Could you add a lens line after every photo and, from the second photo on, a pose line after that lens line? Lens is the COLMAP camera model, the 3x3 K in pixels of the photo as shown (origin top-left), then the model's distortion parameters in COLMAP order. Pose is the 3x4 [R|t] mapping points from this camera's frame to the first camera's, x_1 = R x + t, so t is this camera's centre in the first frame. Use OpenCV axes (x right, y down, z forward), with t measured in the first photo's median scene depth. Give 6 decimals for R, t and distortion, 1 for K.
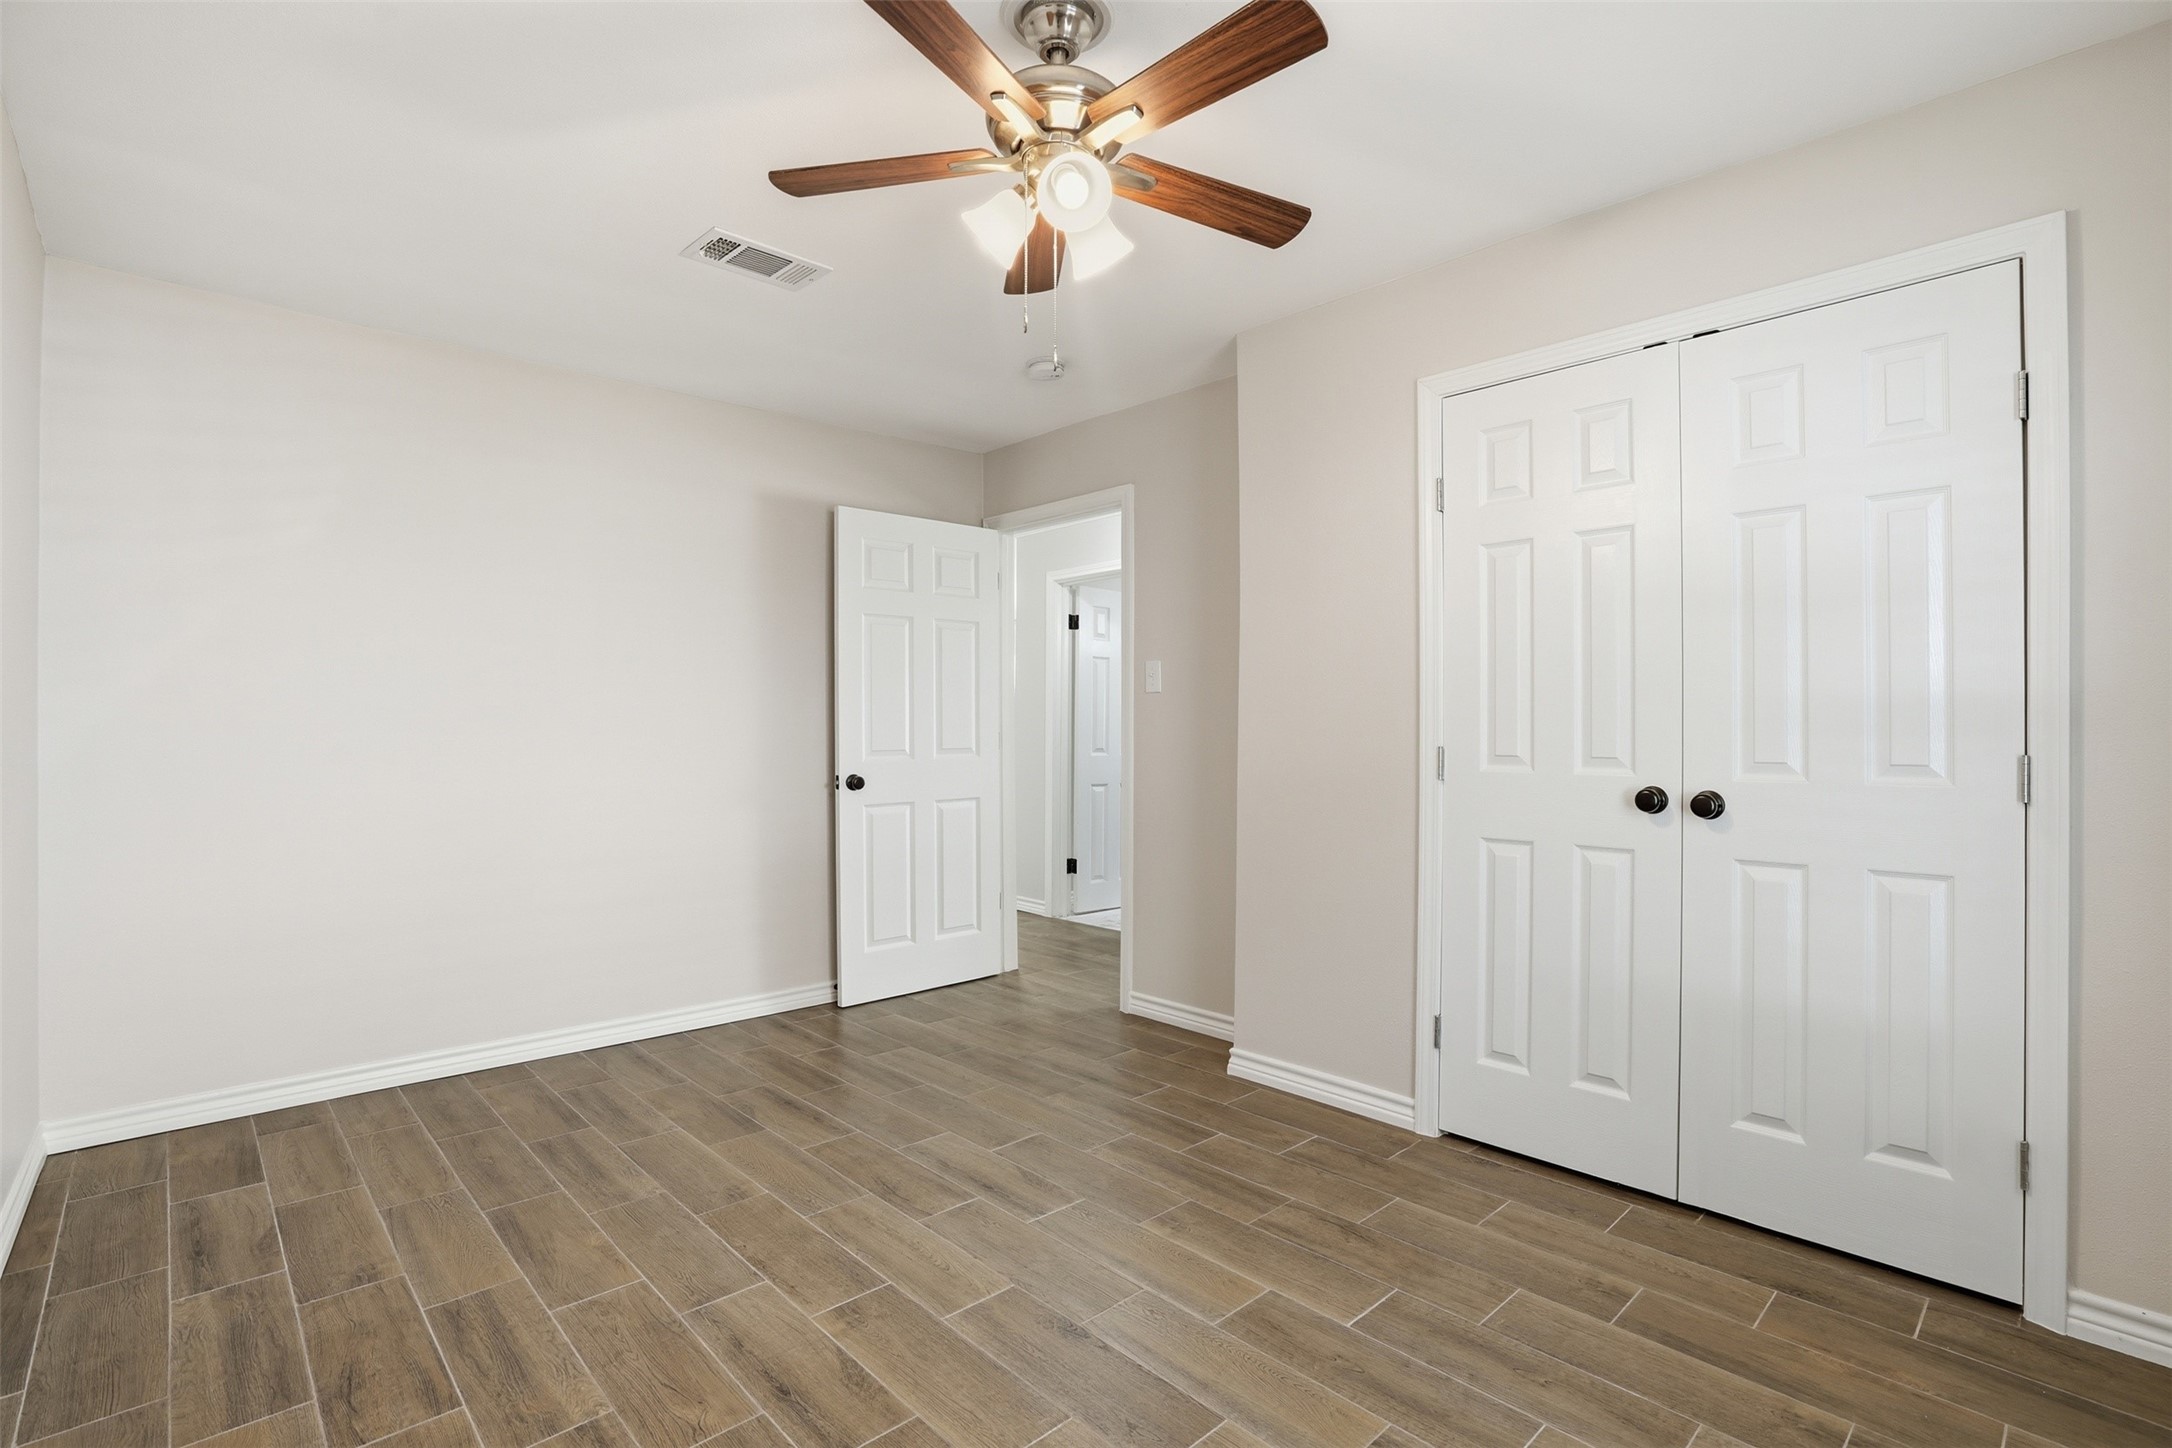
lens RADIAL K [[1022.7, 0, 1086.0], [0, 1022.7, 724.0], [0, 0, 1]] dist [-0.000308, 0.000180]
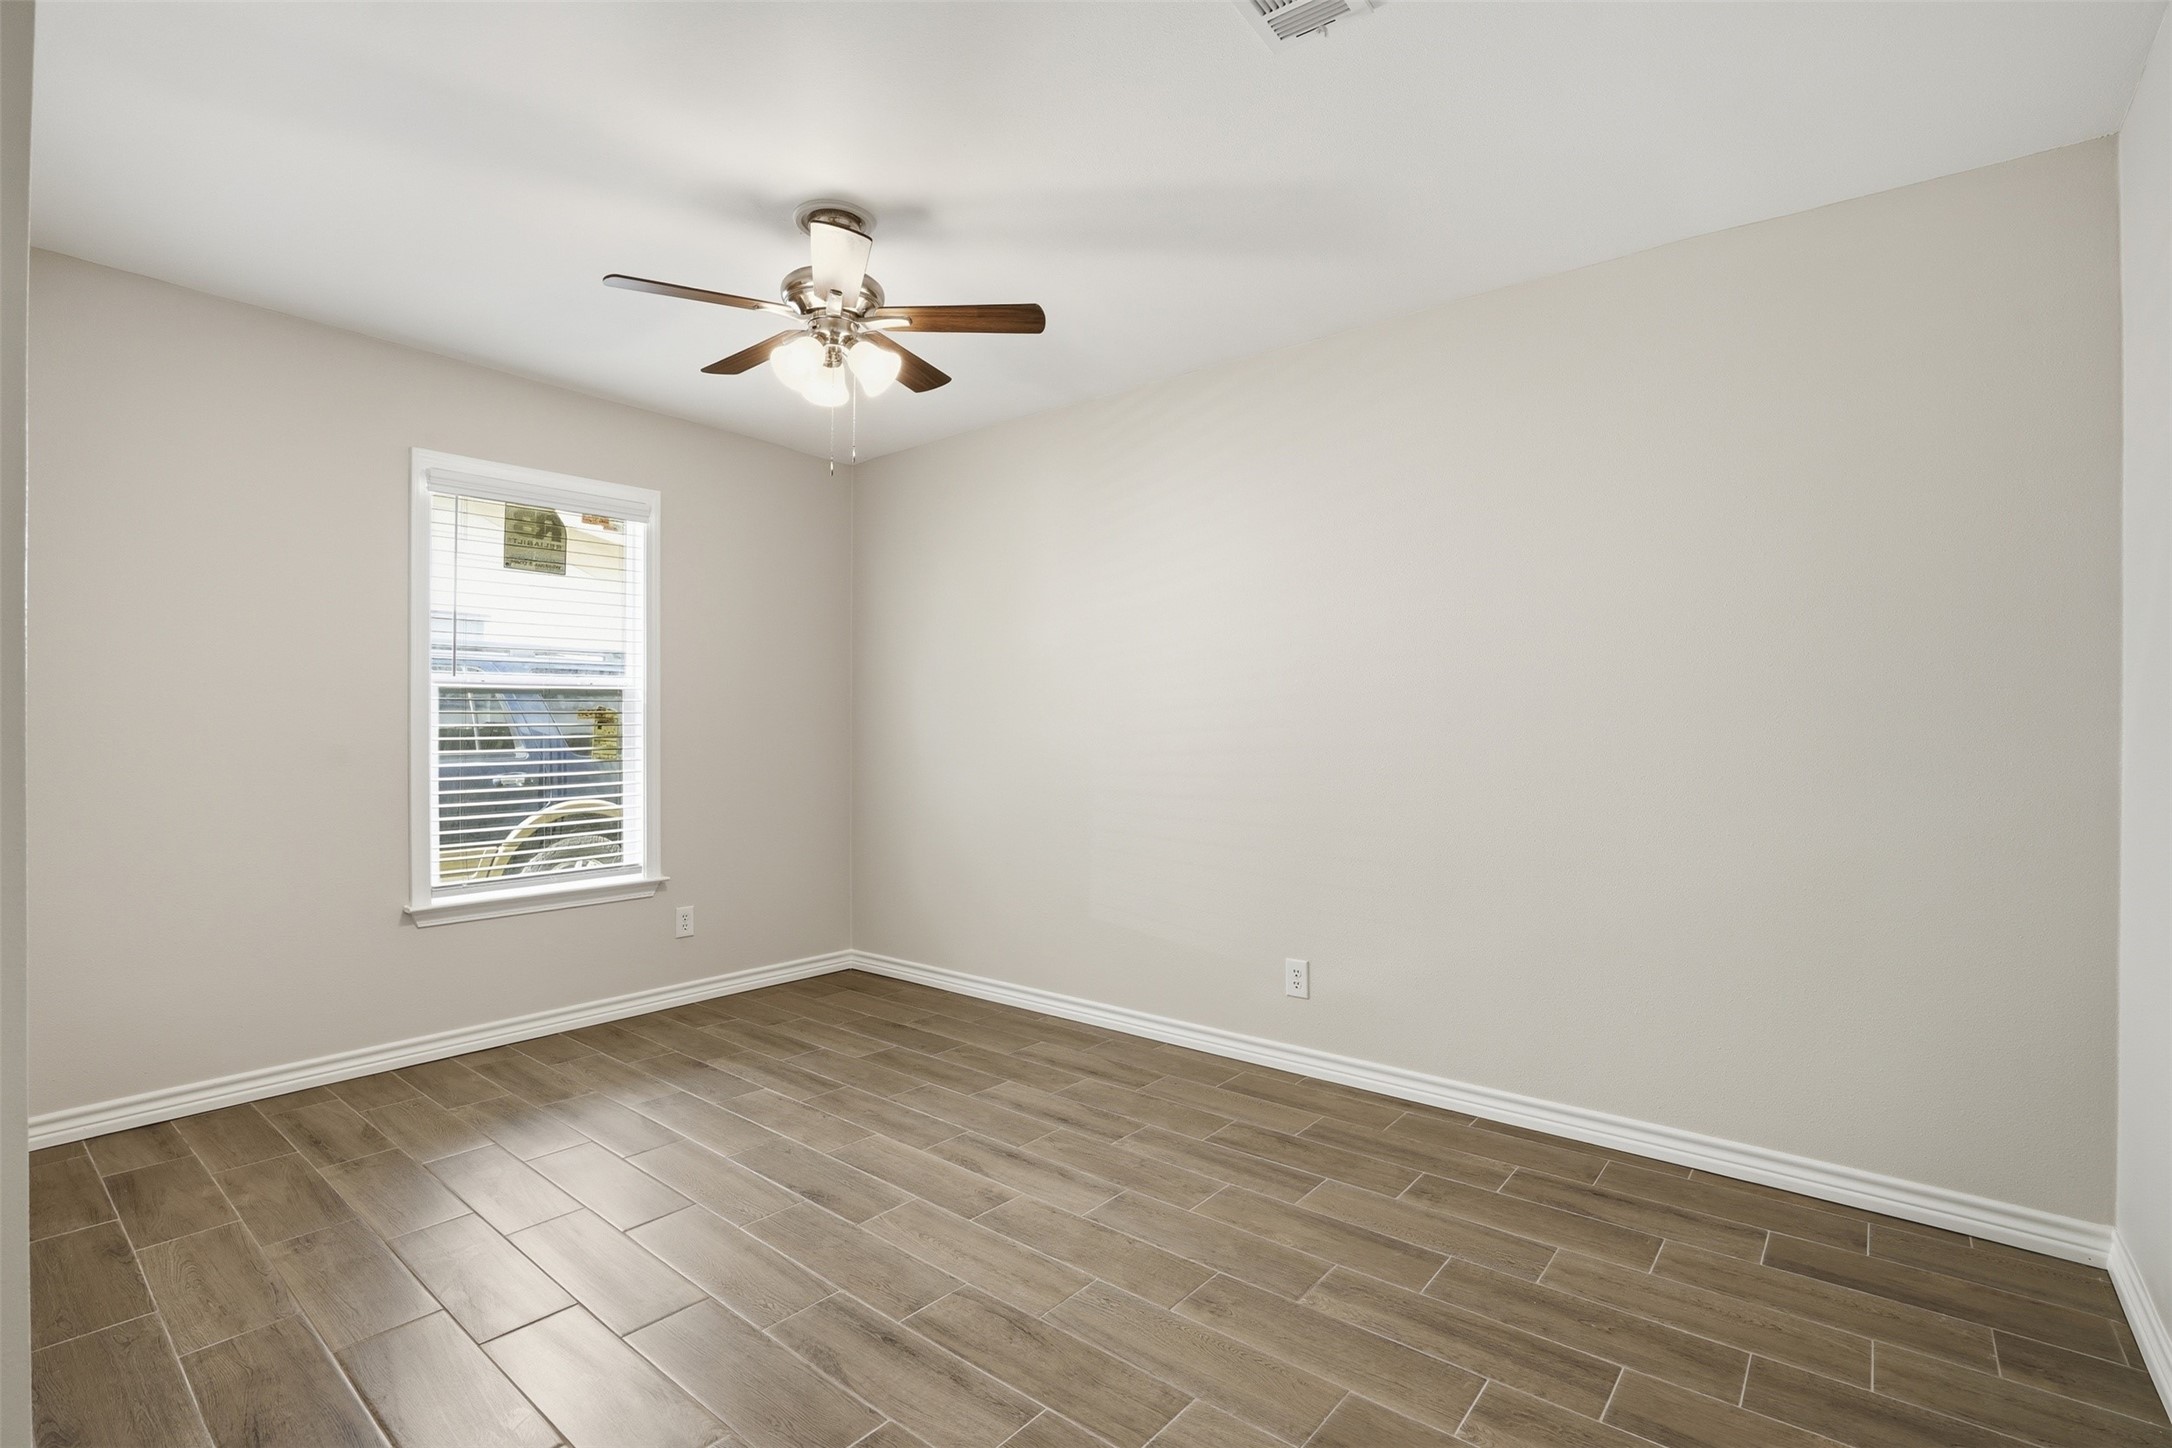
lens RADIAL K [[992.6, 0, 1086.0], [0, 992.6, 724.0], [0, 0, 1]] dist [-0.018482, 0.000720]
pose [[-0.990495, -0.000678, -0.137544, -0.160265], [0.000404, 0.999969, -0.007842, 0.008700], [0.137545, -0.007823, -0.990465, 2.000594]]
